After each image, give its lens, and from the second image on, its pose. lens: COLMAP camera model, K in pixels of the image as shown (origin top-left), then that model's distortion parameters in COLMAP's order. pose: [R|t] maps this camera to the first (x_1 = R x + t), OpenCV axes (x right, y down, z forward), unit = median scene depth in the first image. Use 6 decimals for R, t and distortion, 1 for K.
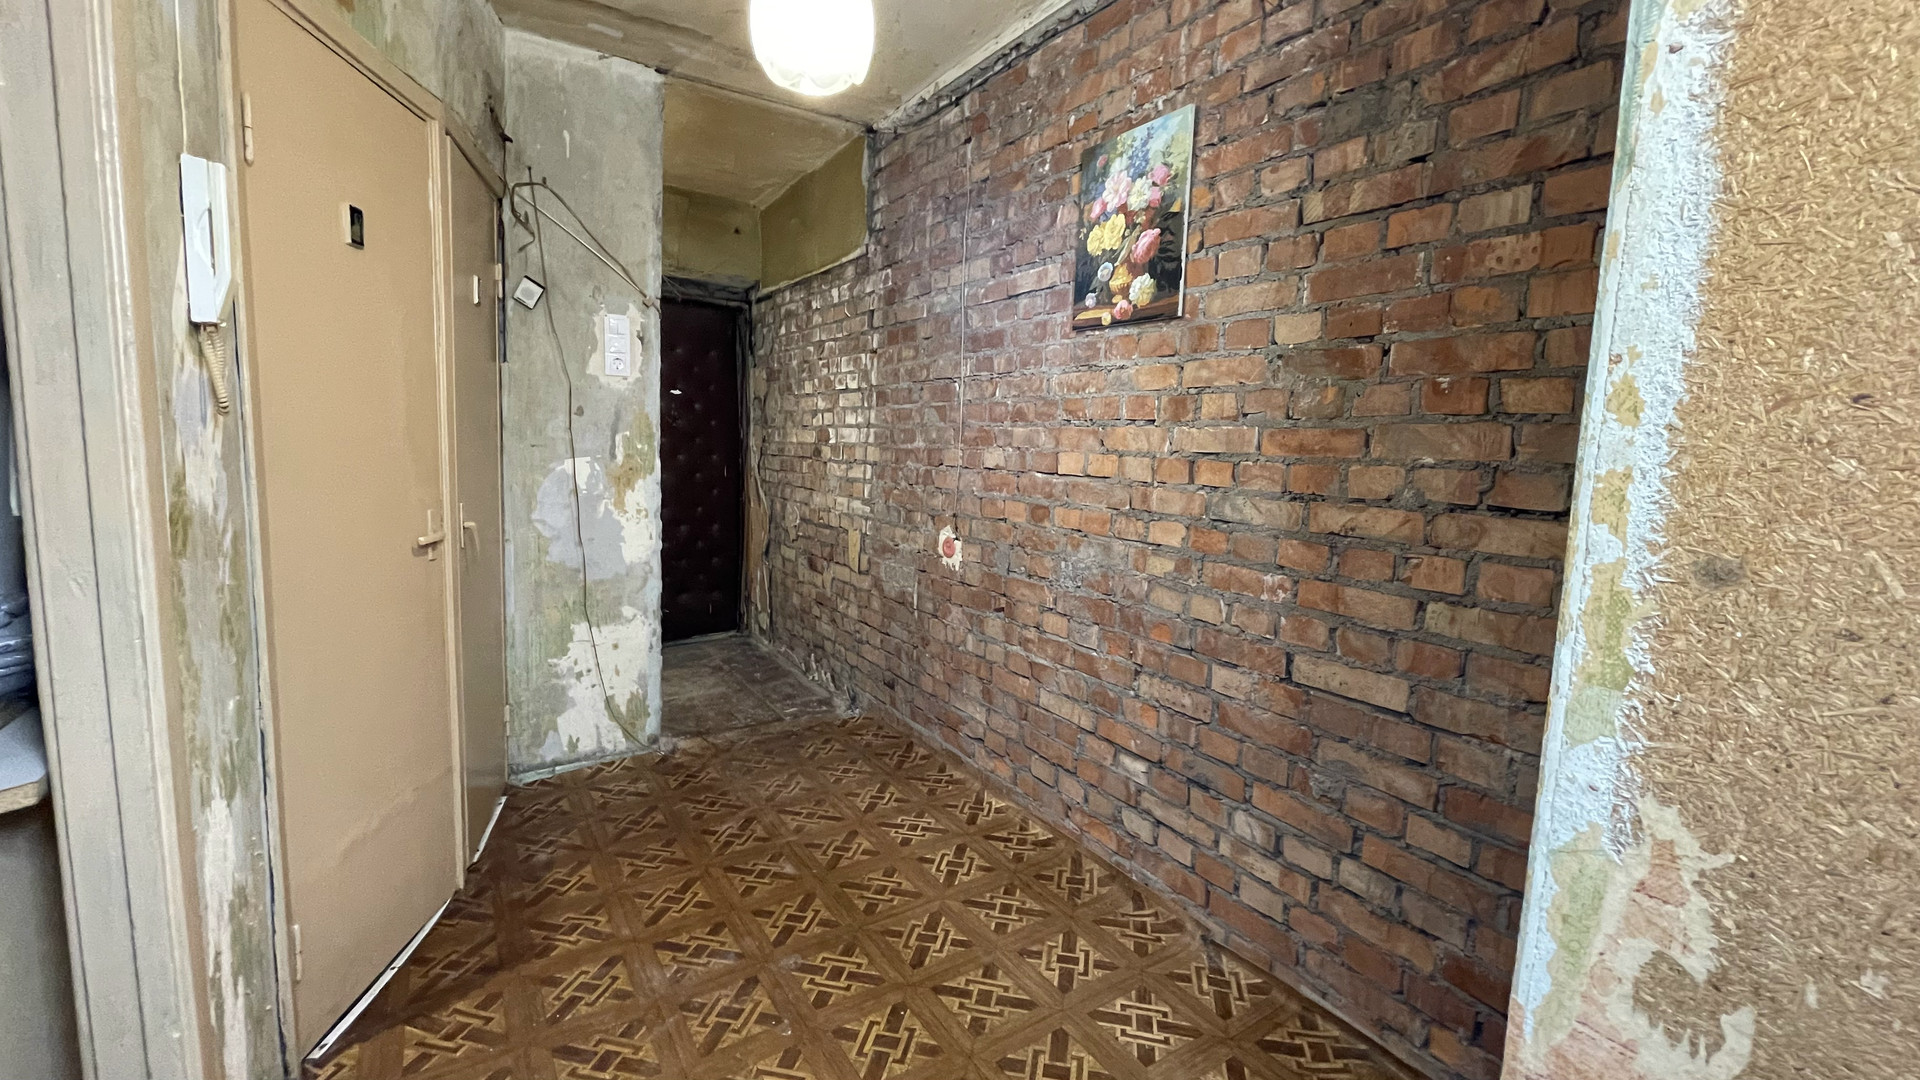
lens RADIAL K [[795.3, 0, 960.0], [0, 795.3, 540.0], [0, 0, 1]] dist [-0.000133, -0.000026]
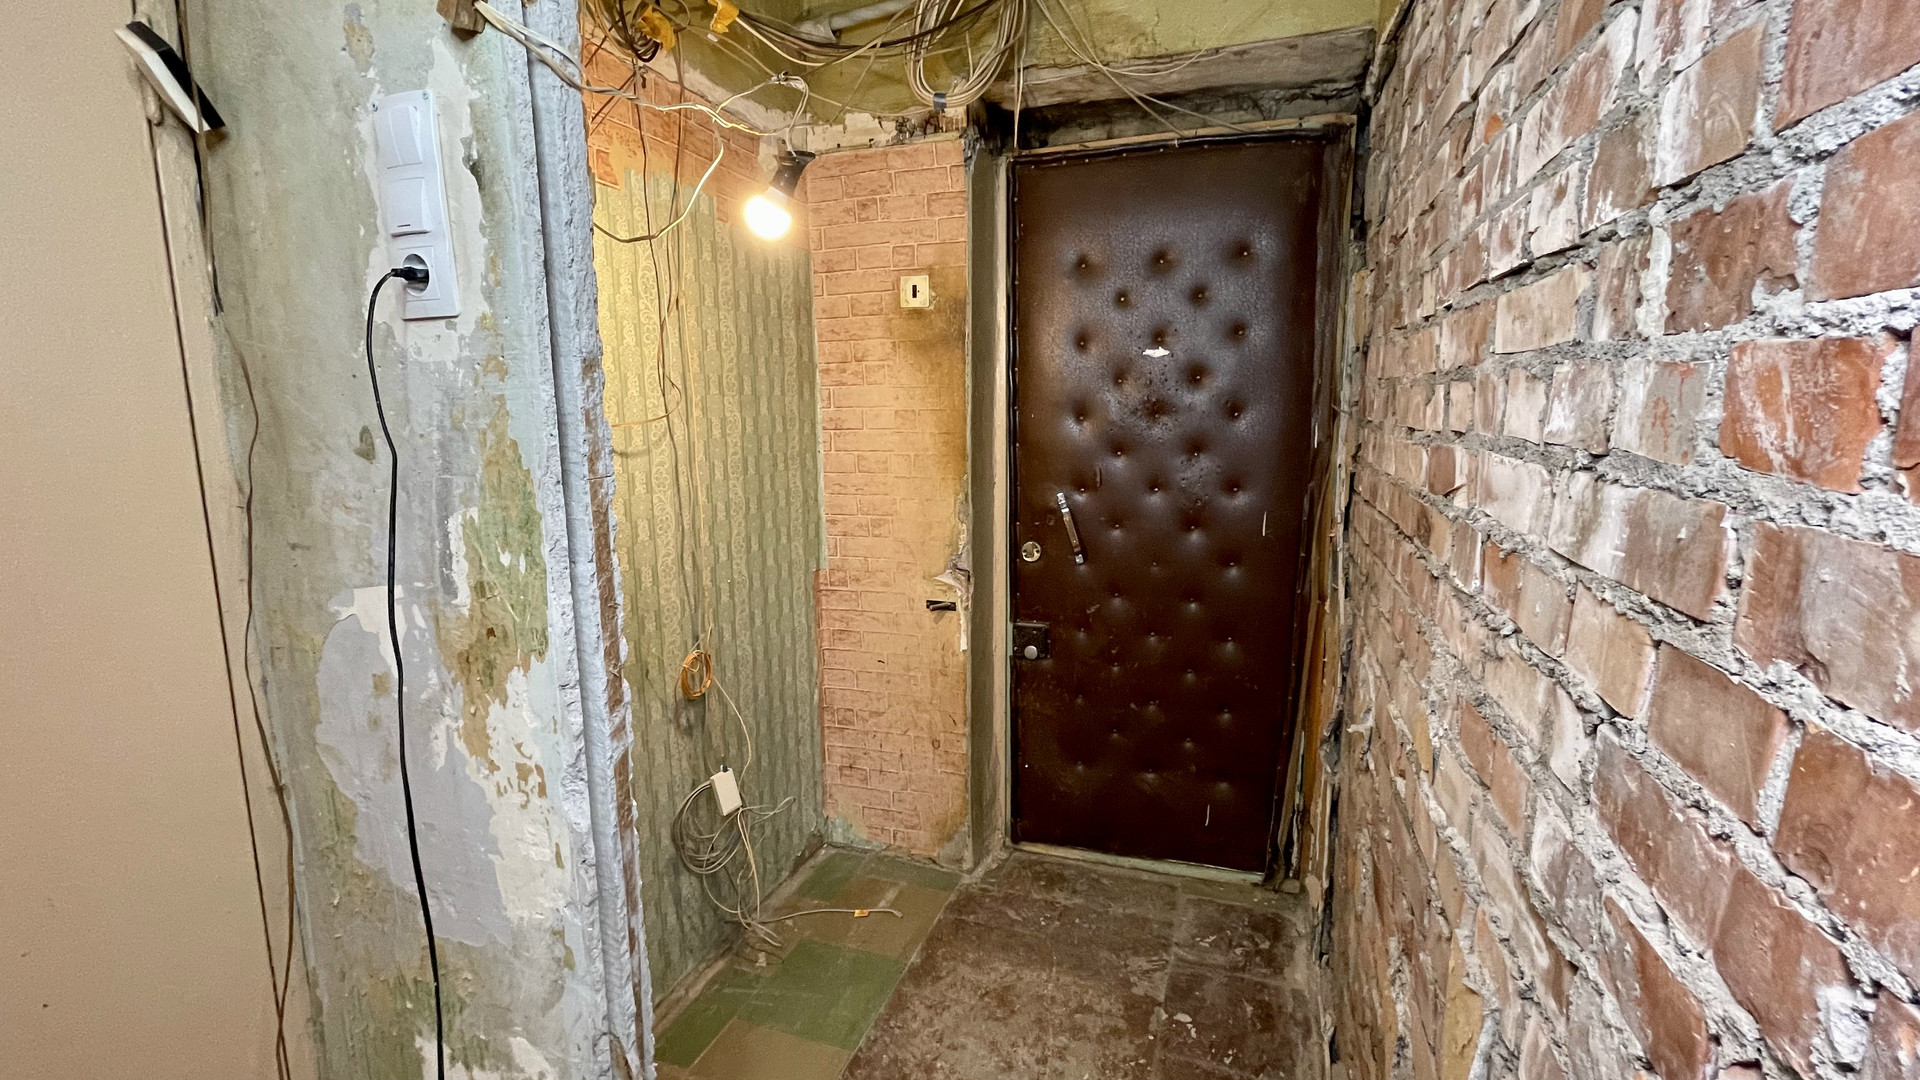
lens RADIAL K [[795.3, 0, 960.0], [0, 795.3, 540.0], [0, 0, 1]] dist [-0.000133, -0.000026]
pose [[0.598442, 0.097856, -0.795168, -0.094889], [-0.066956, 0.995149, 0.072076, -0.195285], [0.798363, 0.010108, 0.602091, 1.195383]]
